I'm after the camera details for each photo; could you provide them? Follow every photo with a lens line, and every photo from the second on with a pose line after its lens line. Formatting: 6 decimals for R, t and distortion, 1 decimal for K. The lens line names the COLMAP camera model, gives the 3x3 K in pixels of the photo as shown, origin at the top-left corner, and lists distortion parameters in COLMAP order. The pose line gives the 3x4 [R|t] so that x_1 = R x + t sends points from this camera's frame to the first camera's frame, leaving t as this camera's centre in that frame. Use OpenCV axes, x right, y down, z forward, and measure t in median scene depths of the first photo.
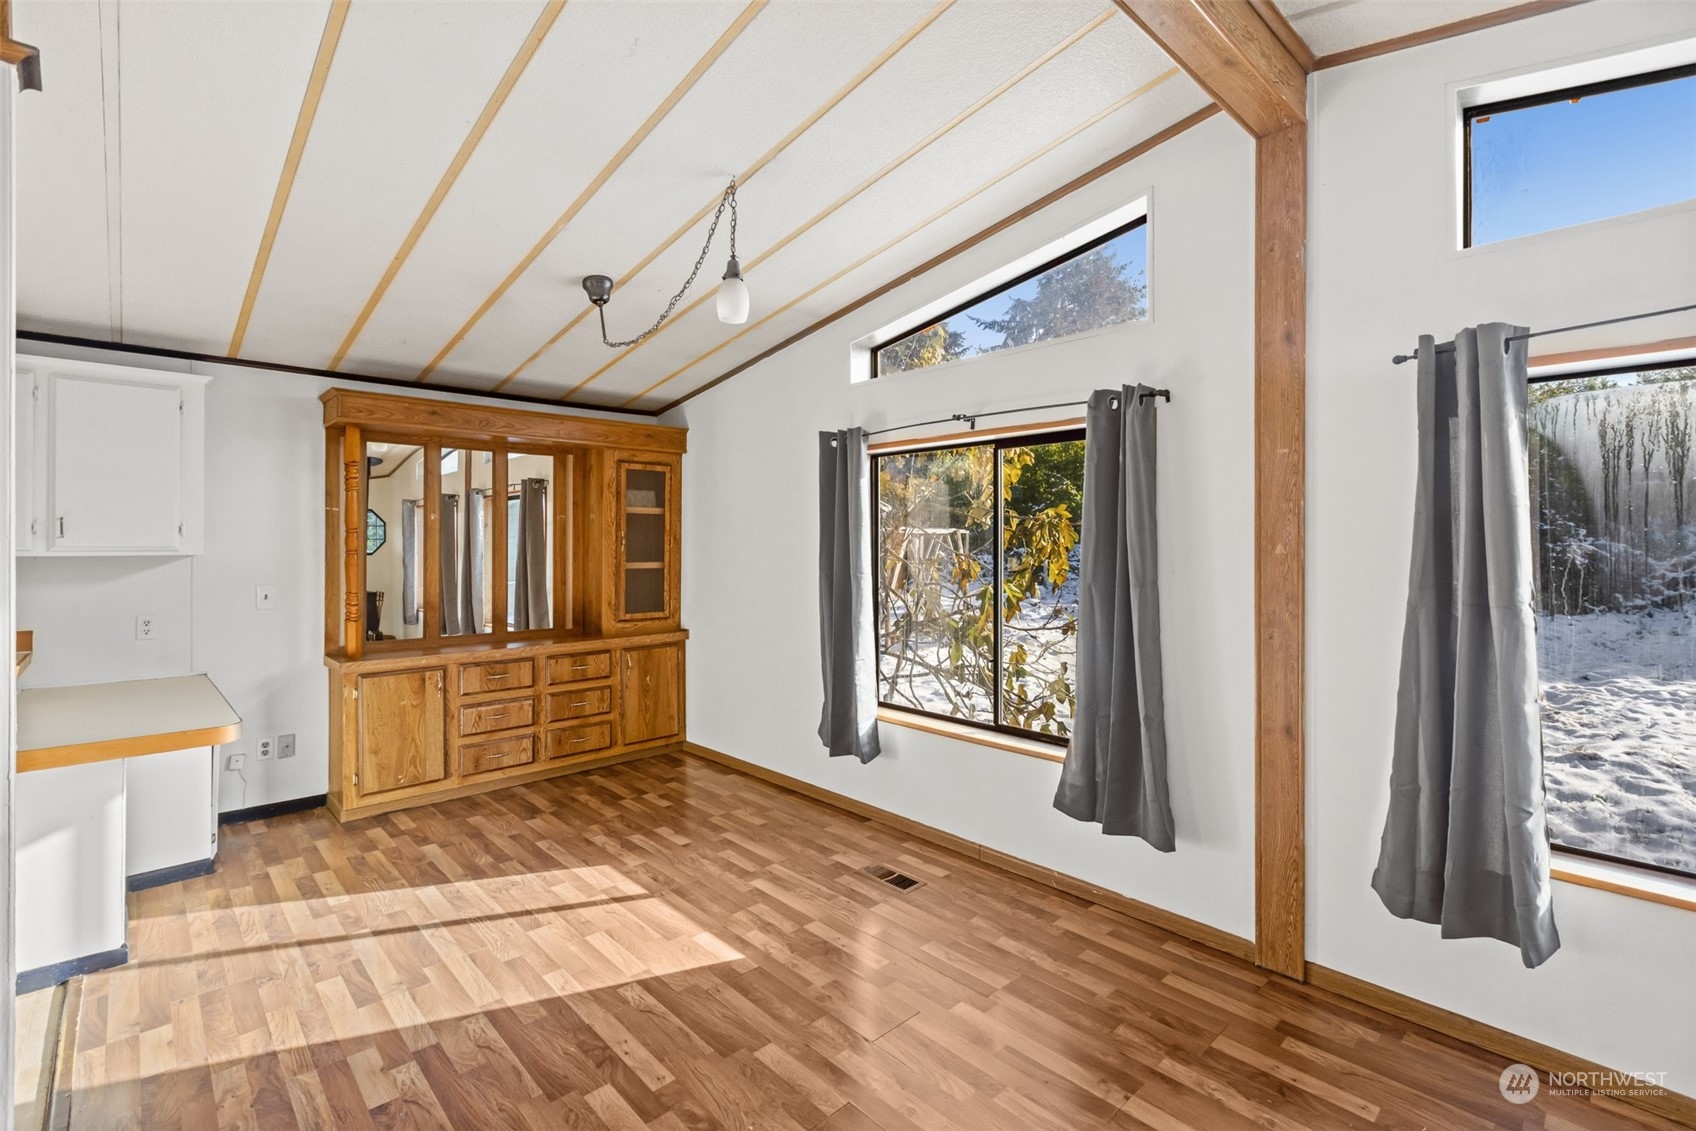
lens RADIAL K [[765.1, 0, 844.0], [0, 765.1, 531.7], [0, 0, 1]] dist [-0.001059, -0.000507]
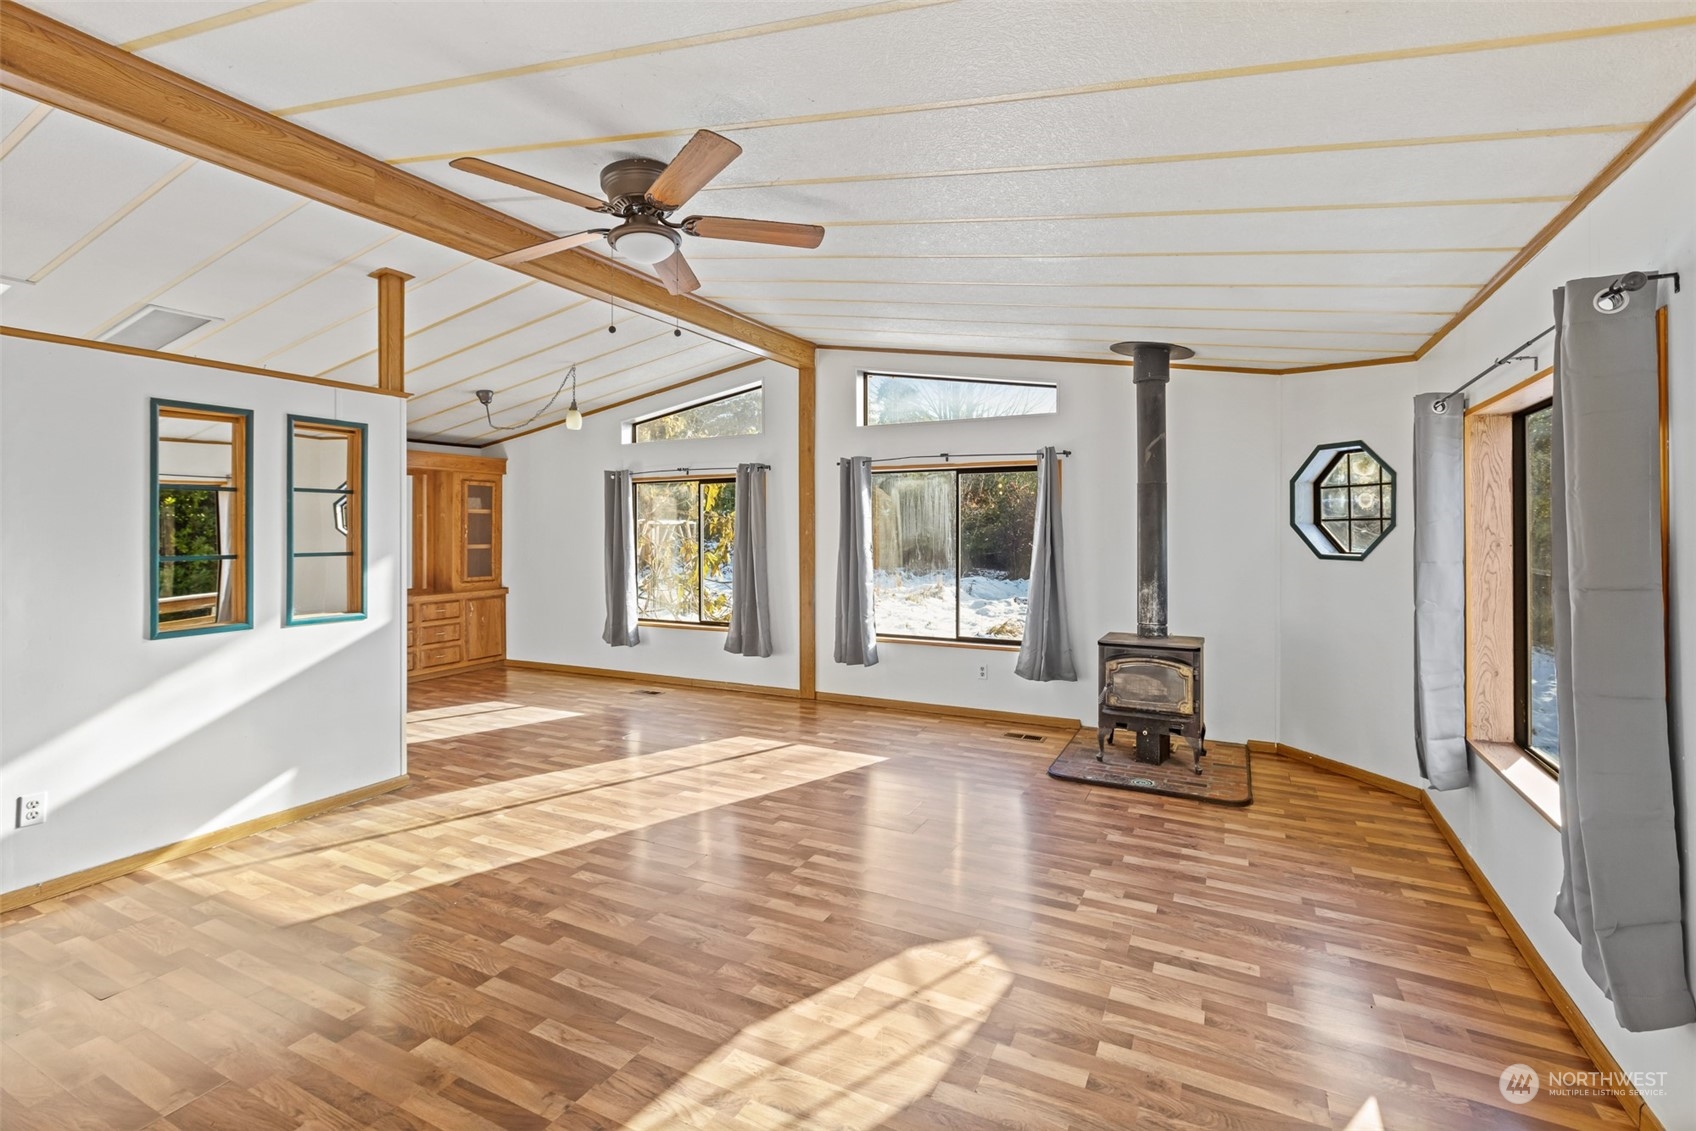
lens RADIAL K [[765.1, 0, 844.0], [0, 765.1, 531.7], [0, 0, 1]] dist [-0.001059, -0.000507]
pose [[0.940892, -0.005215, 0.338668, -0.106827], [0.000643, 0.999907, 0.013613, -0.008368], [-0.338707, -0.012591, 0.940808, -0.863715]]
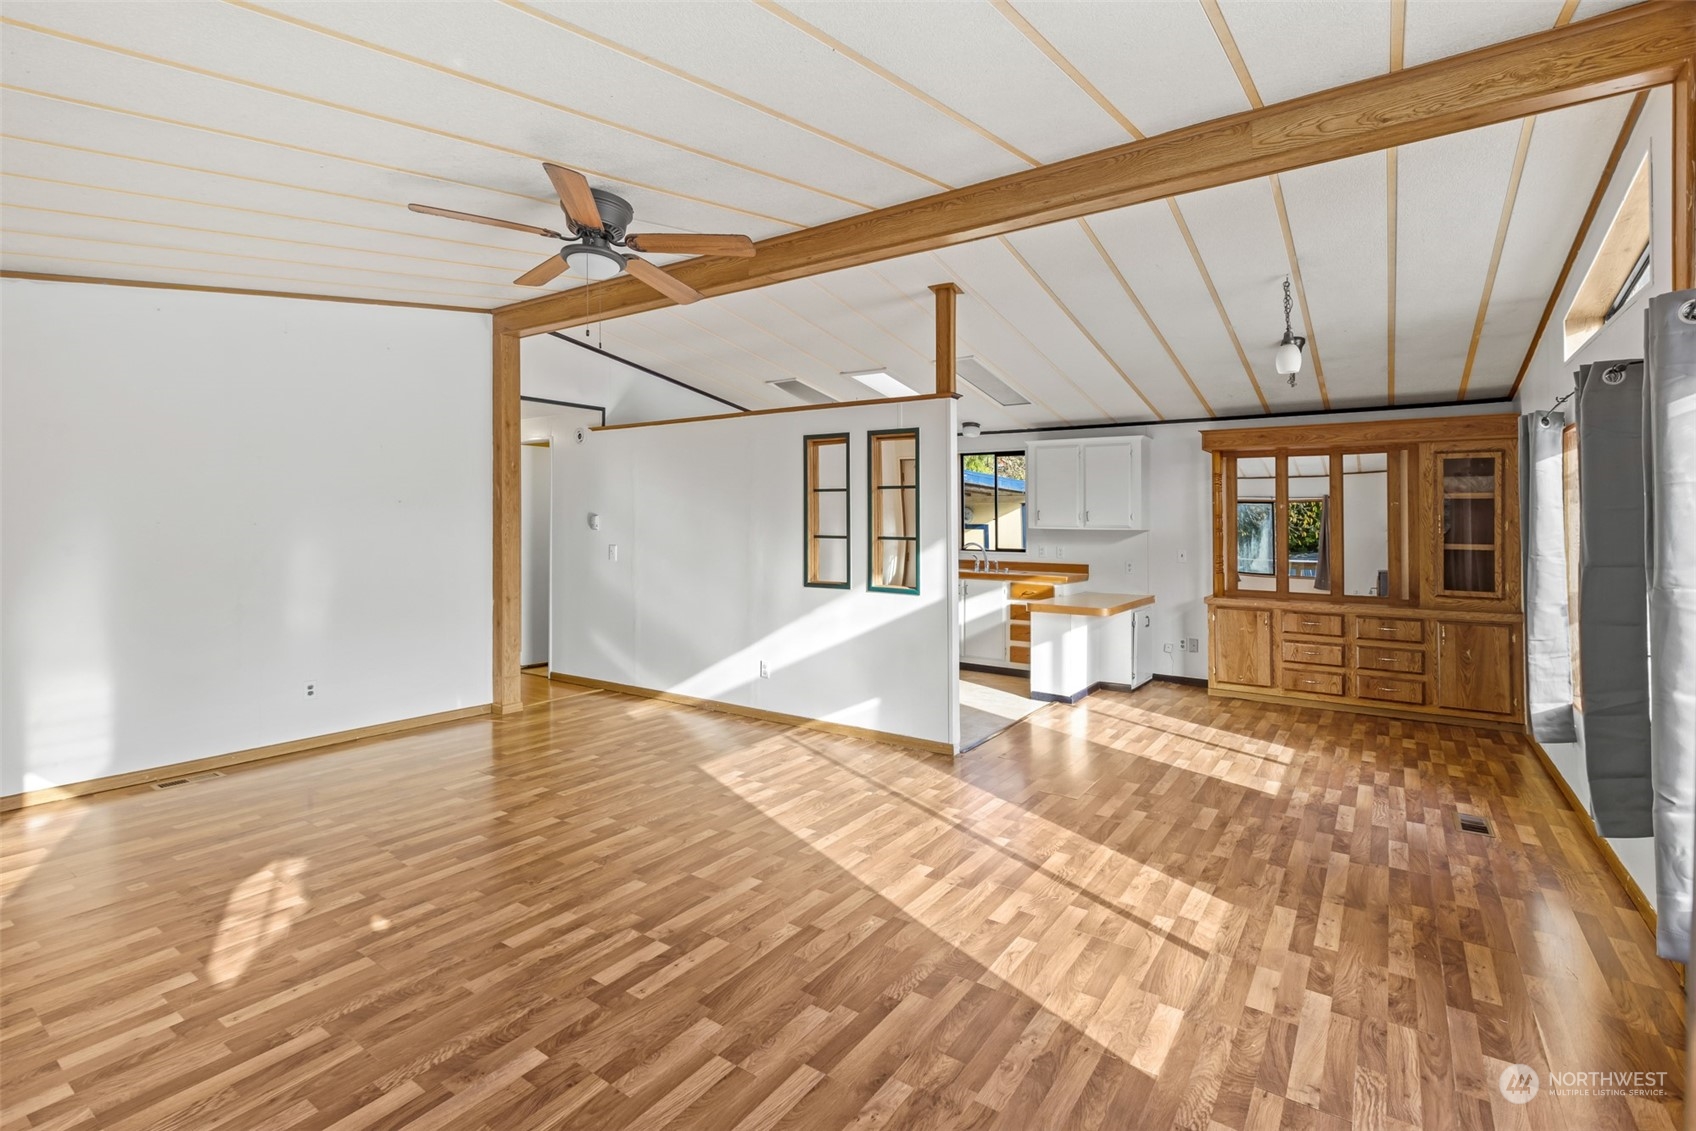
lens RADIAL K [[787.1, 0, 845.5], [0, 787.1, 531.7], [0, 0, 1]] dist [-0.002588, -0.000762]
pose [[0.211800, 0.011493, -0.977245, 0.759219], [0.003675, 0.999914, 0.012556, 0.006412], [0.977306, -0.006251, 0.211740, -0.103606]]
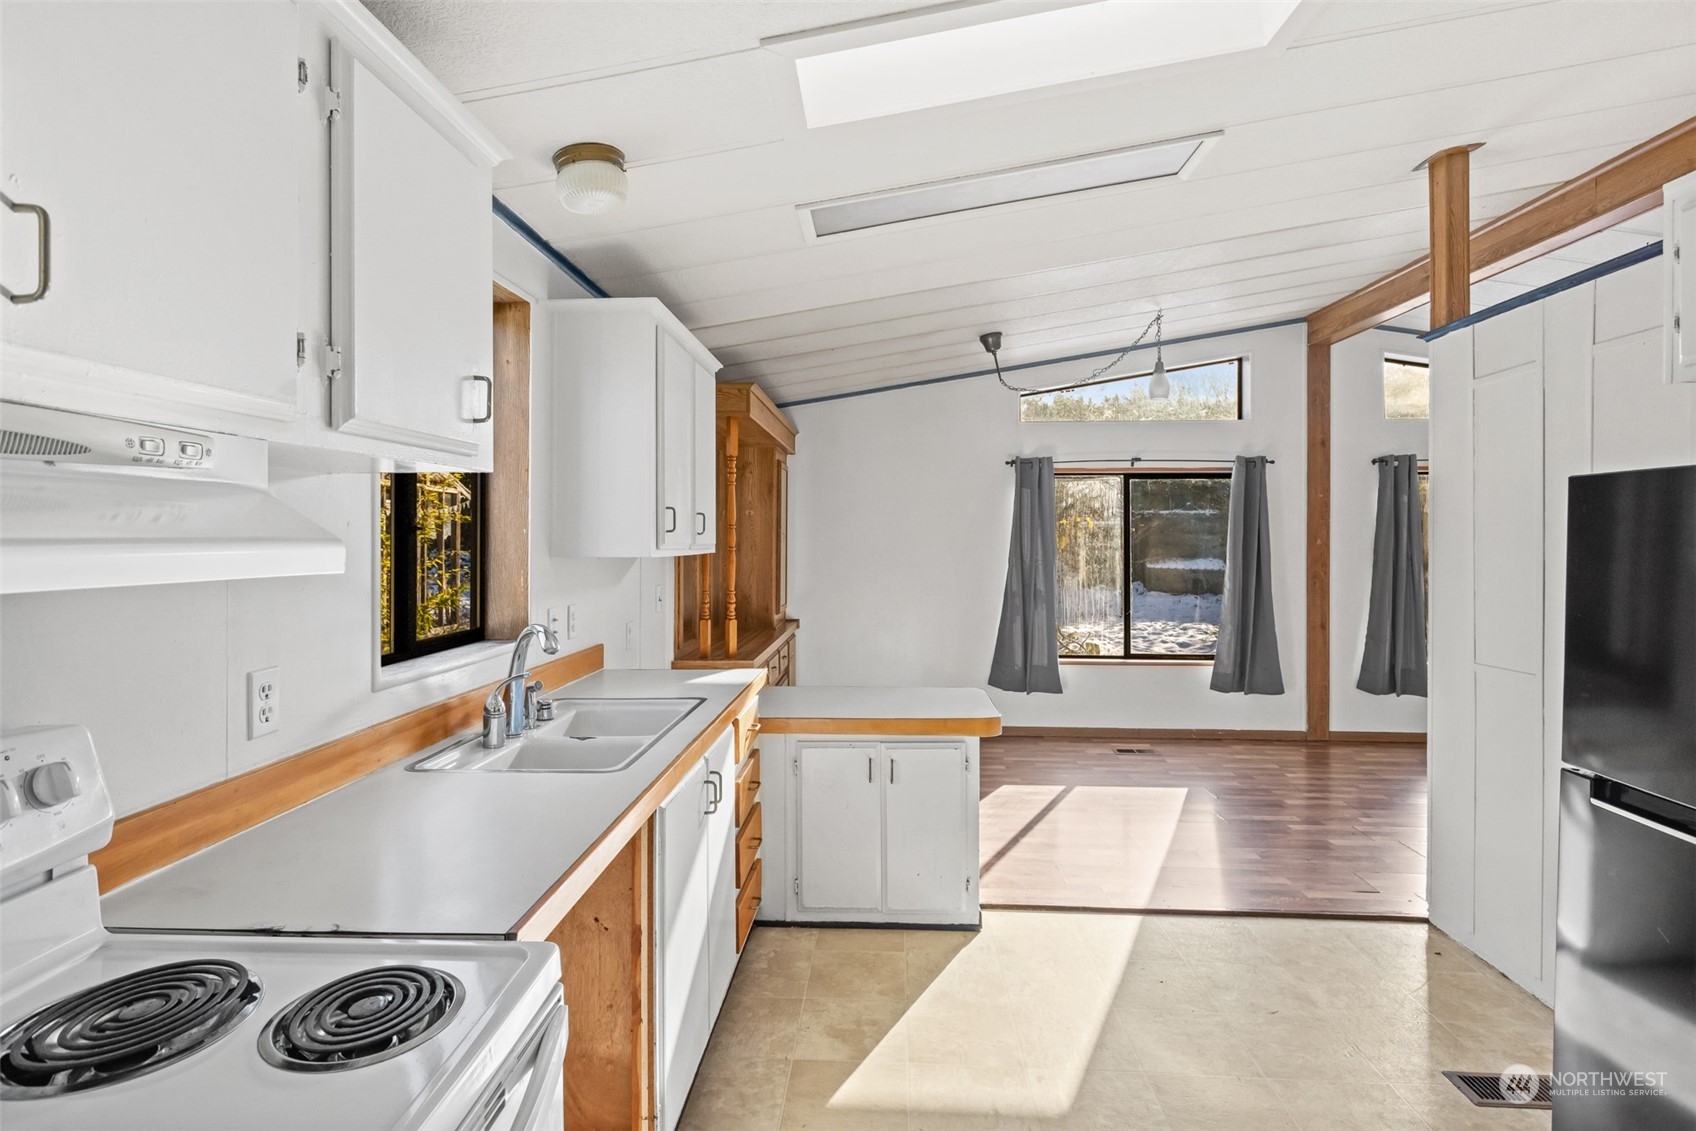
lens RADIAL K [[776.4, 0, 850.7], [0, 776.4, 532.9], [0, 0, 1]] dist [0.000276, 0.000047]
pose [[0.713432, 0.002781, 0.700719, -1.116387], [-0.006271, 0.999977, 0.002416, 0.001487], [-0.700697, -0.006118, 0.713433, 0.219517]]
